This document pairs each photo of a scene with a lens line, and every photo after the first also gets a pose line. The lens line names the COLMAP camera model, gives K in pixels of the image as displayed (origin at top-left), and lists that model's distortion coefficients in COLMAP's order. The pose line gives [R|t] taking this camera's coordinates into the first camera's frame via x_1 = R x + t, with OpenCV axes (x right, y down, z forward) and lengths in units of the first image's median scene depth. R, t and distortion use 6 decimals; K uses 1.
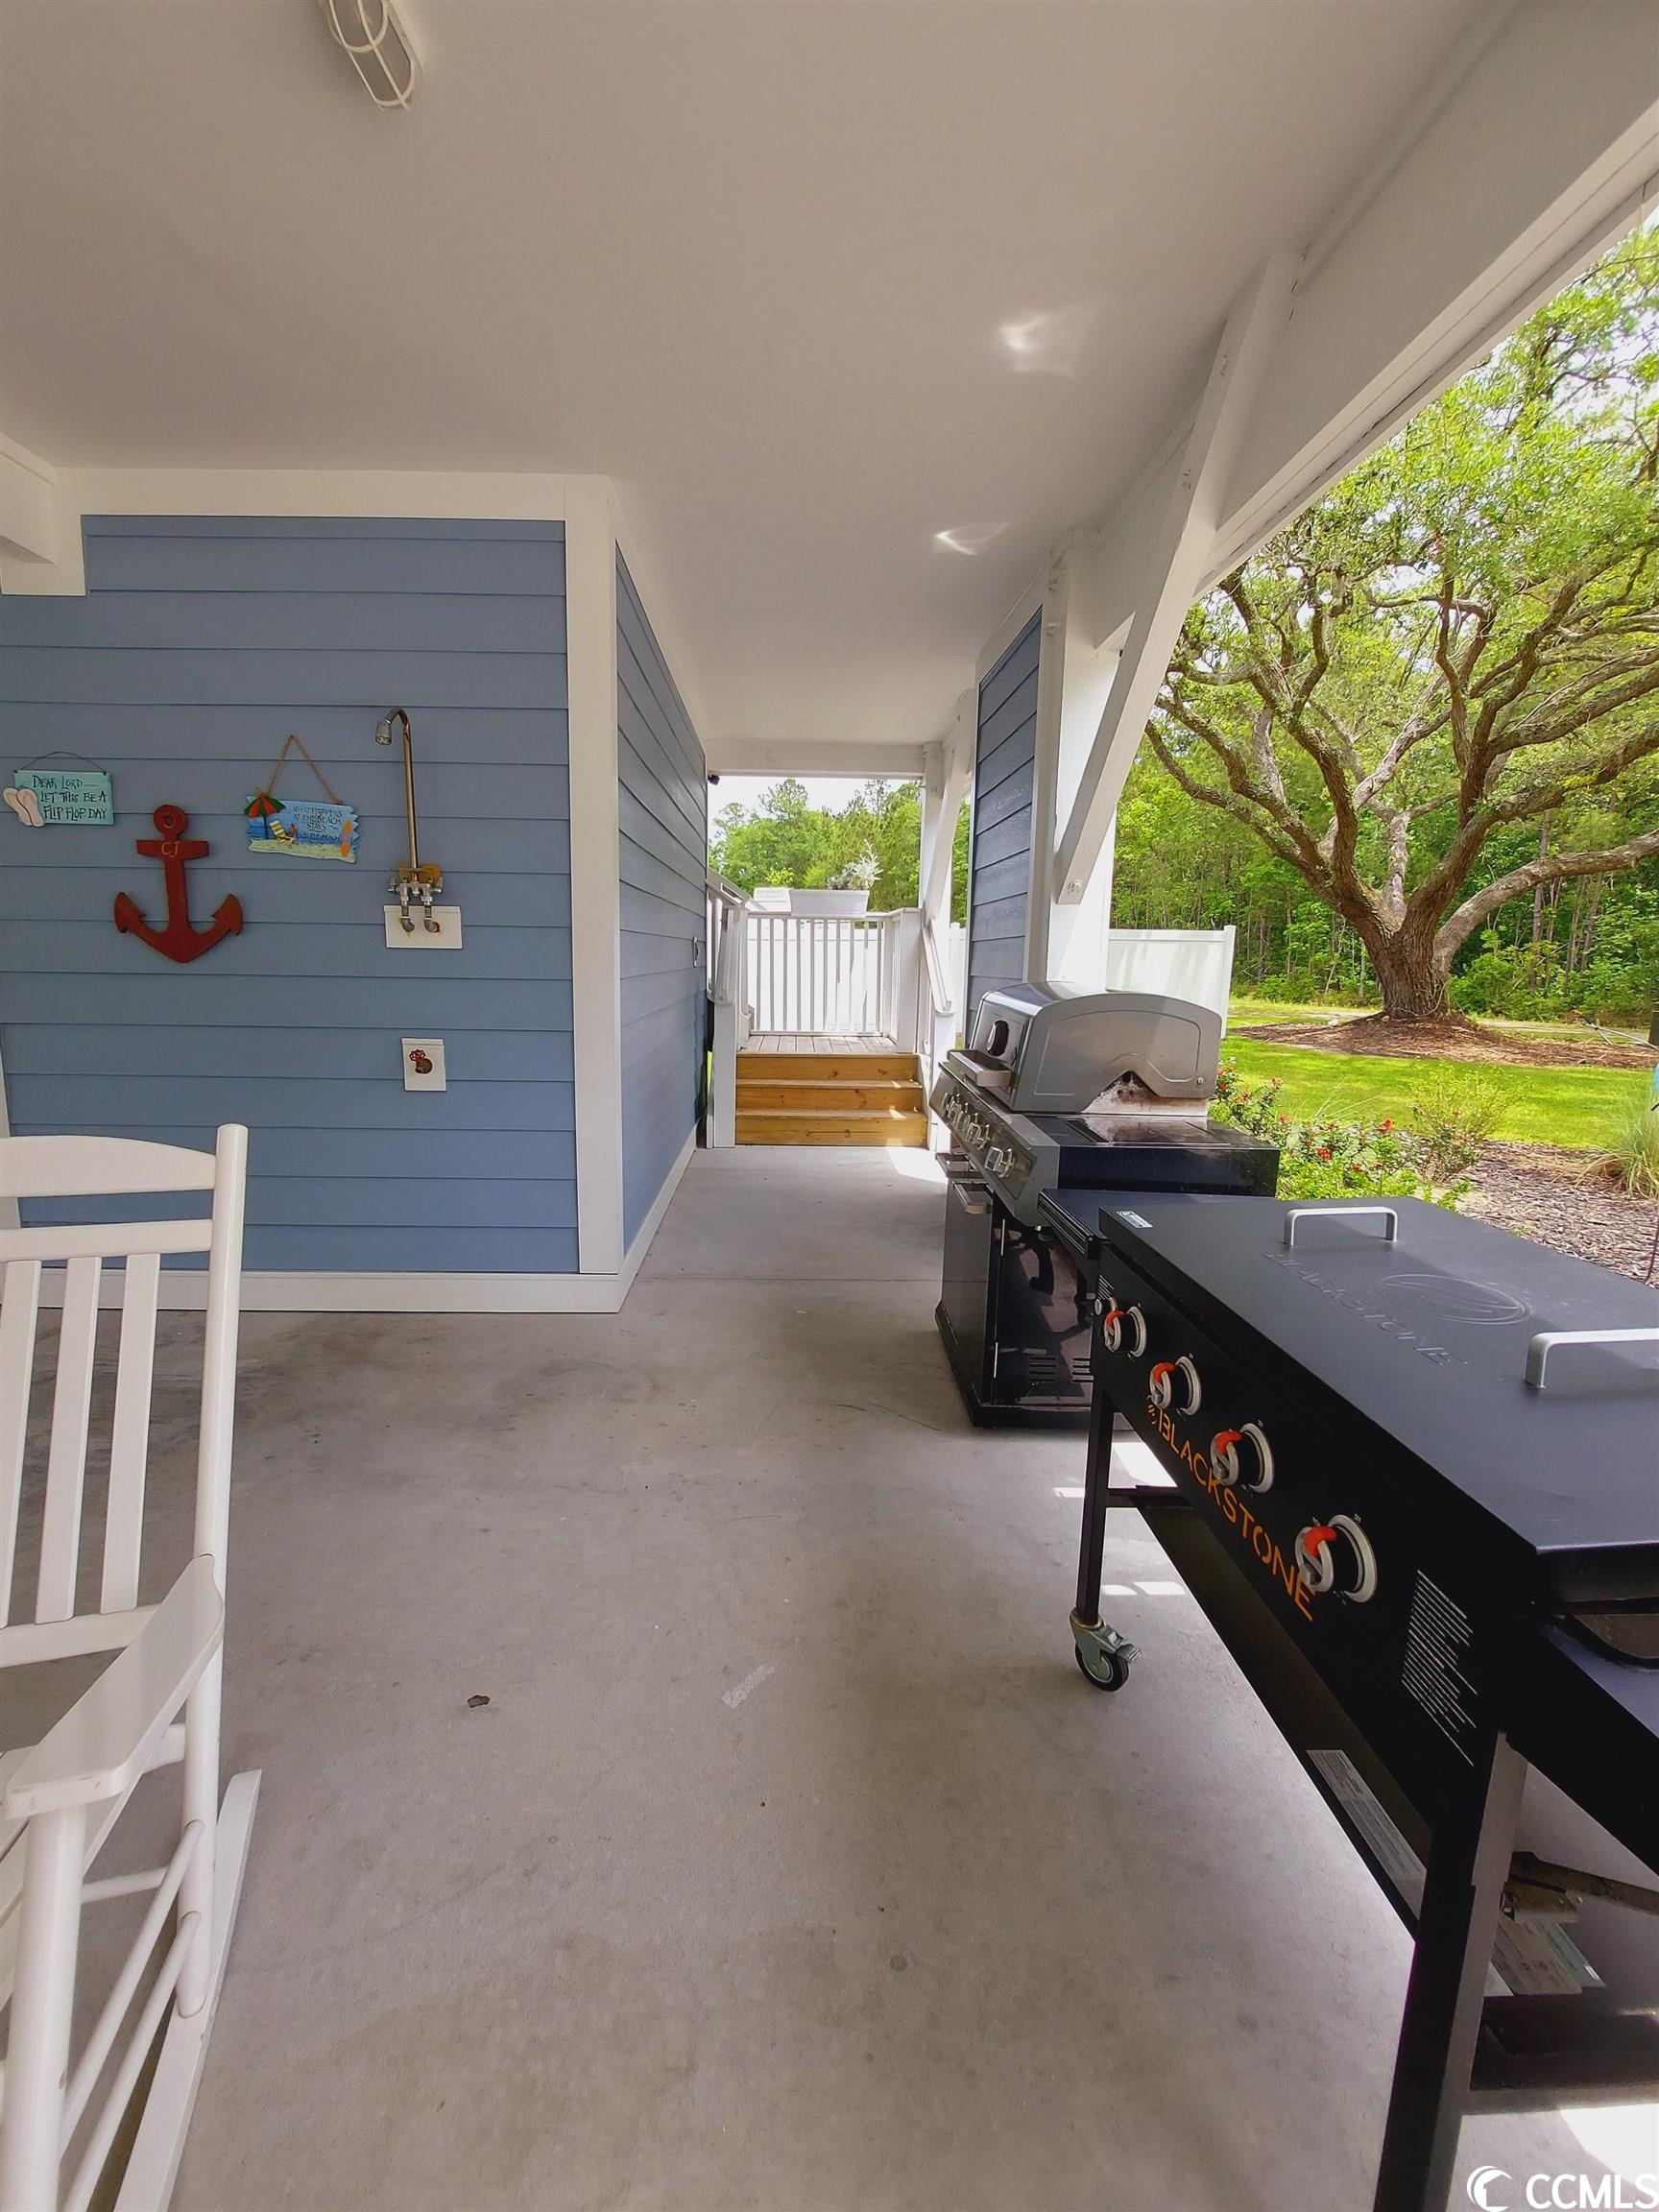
lens RADIAL K [[871.6, 0, 800.7], [0, 871.6, 1089.9], [0, 0, 1]] dist [-0.013873, -0.000622]
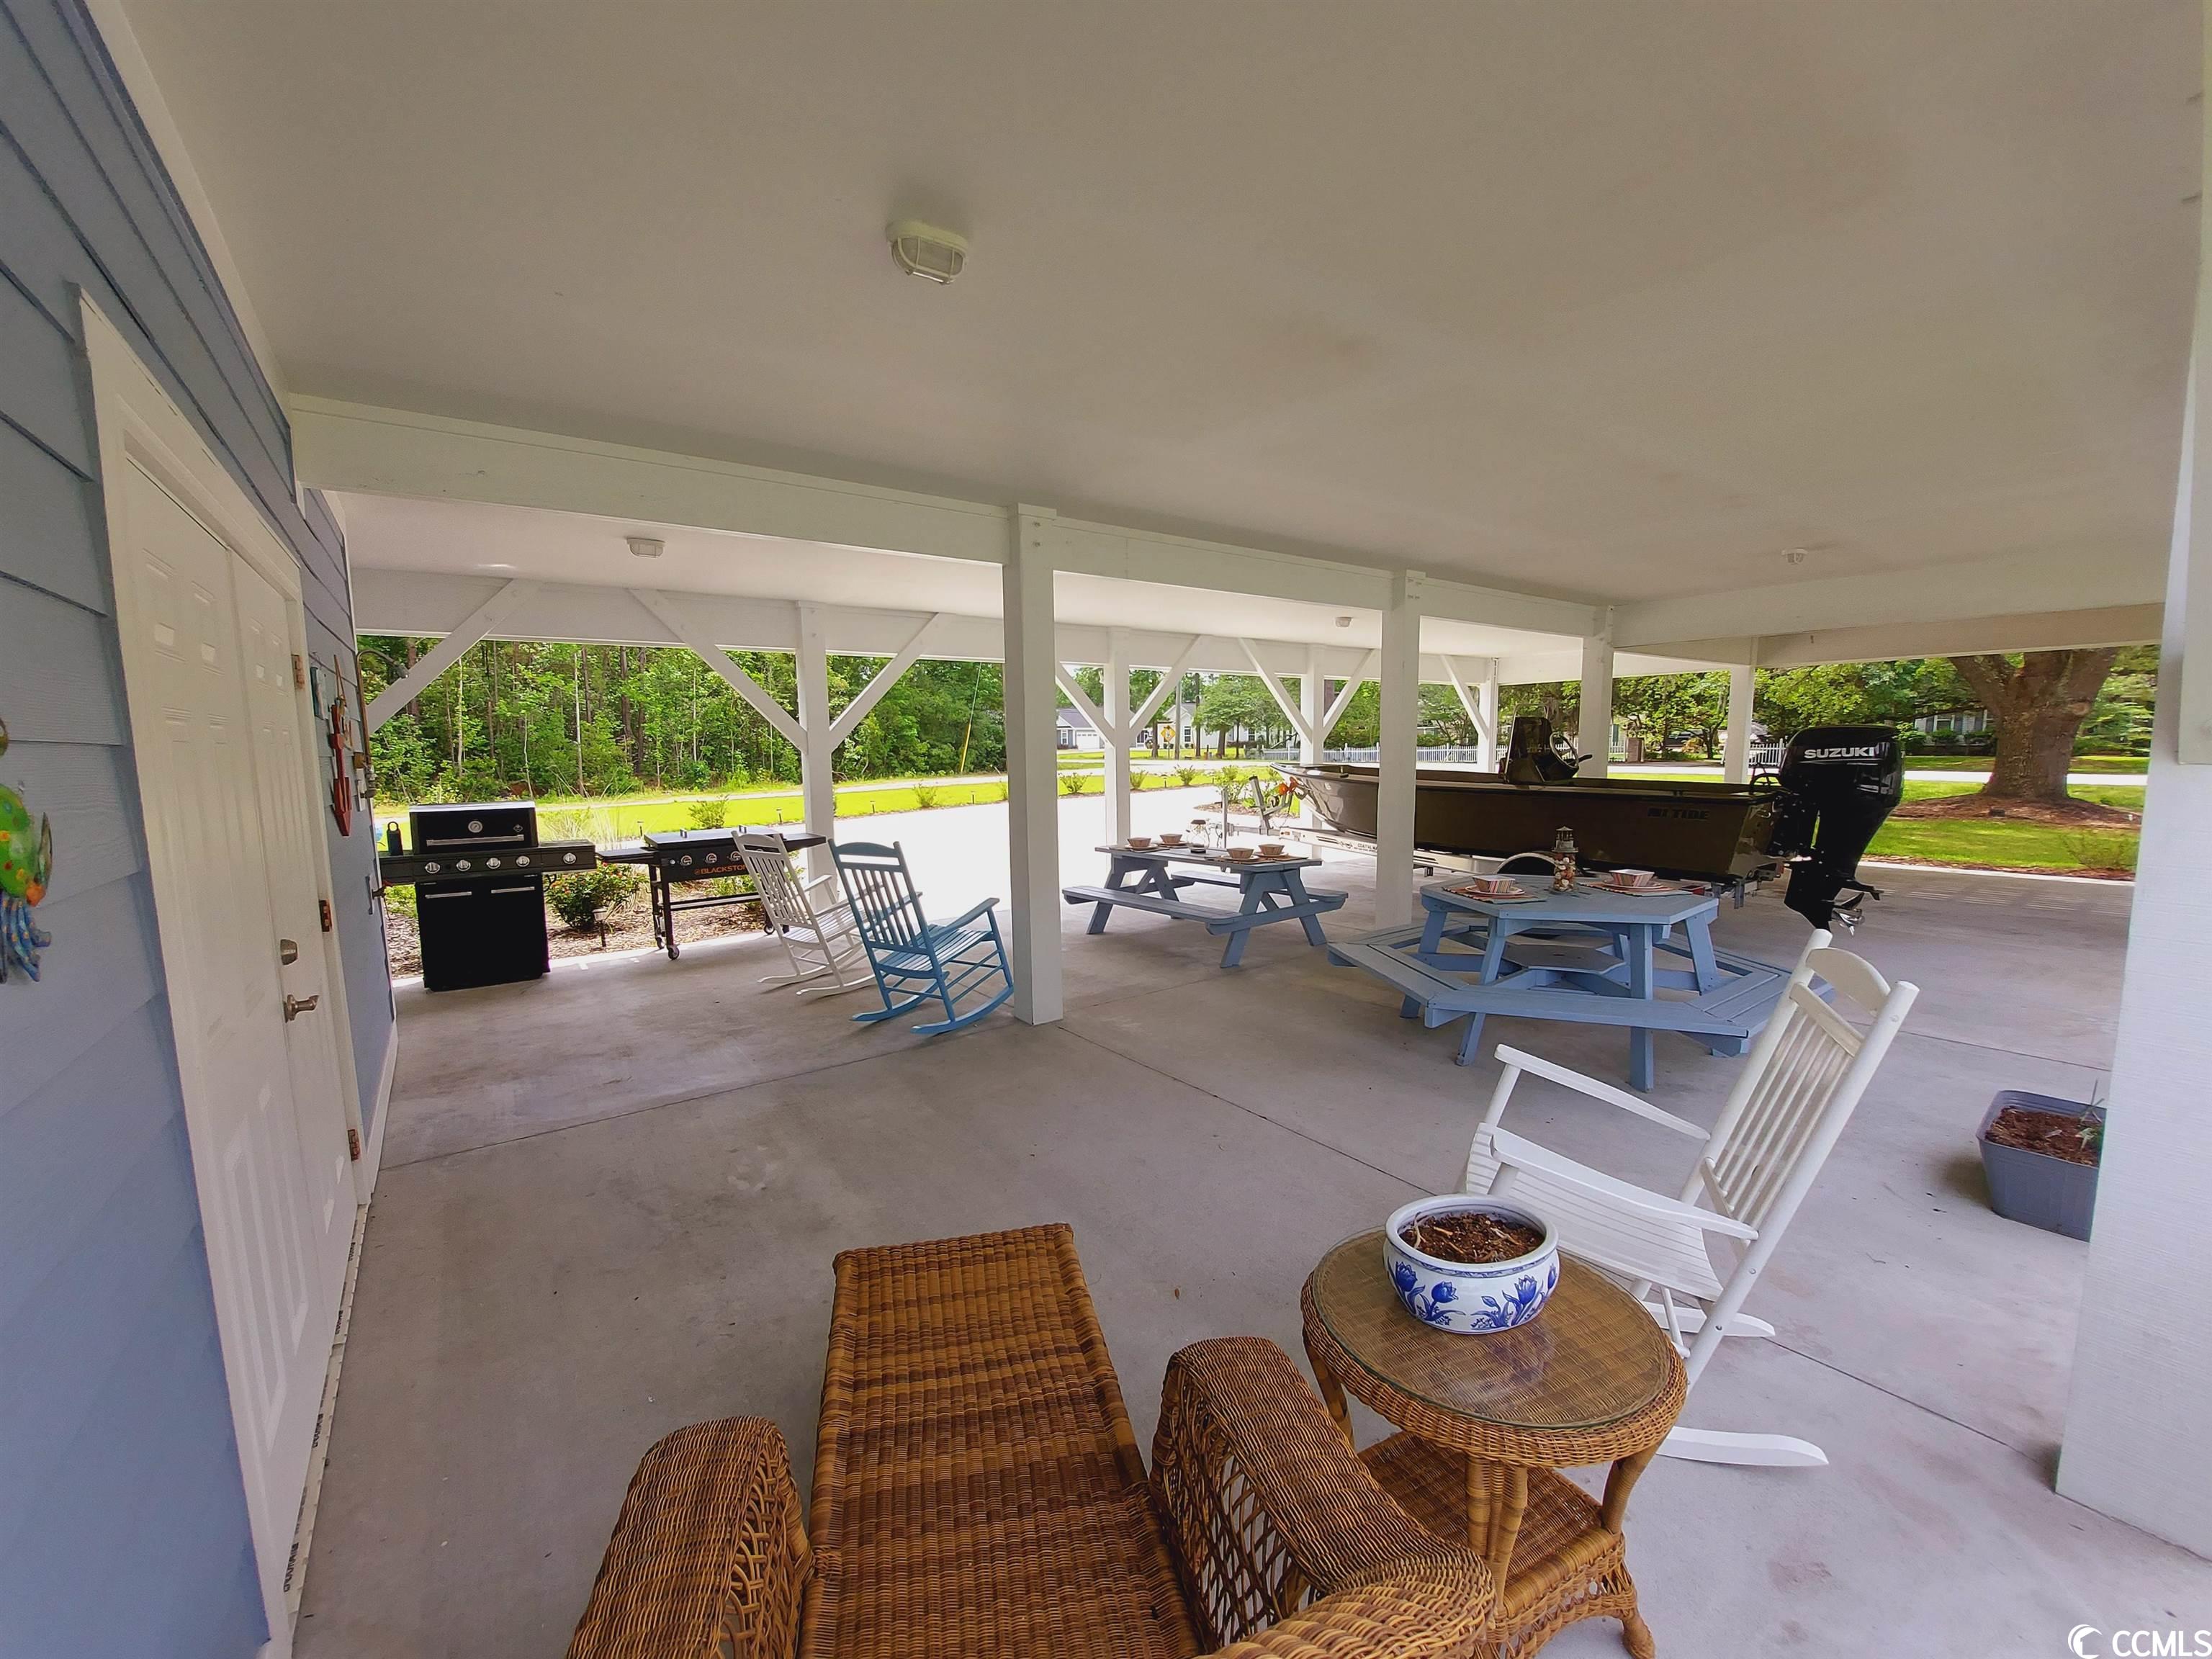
lens RADIAL K [[879.8, 0, 1094.0], [0, 879.8, 840.7], [0, 0, 1]] dist [-0.013681, -0.002116]
pose [[-0.580020, -0.101318, 0.808277, -1.941941], [0.131325, 0.967626, 0.215532, -0.226260], [-0.803947, 0.231159, -0.547937, 0.717237]]
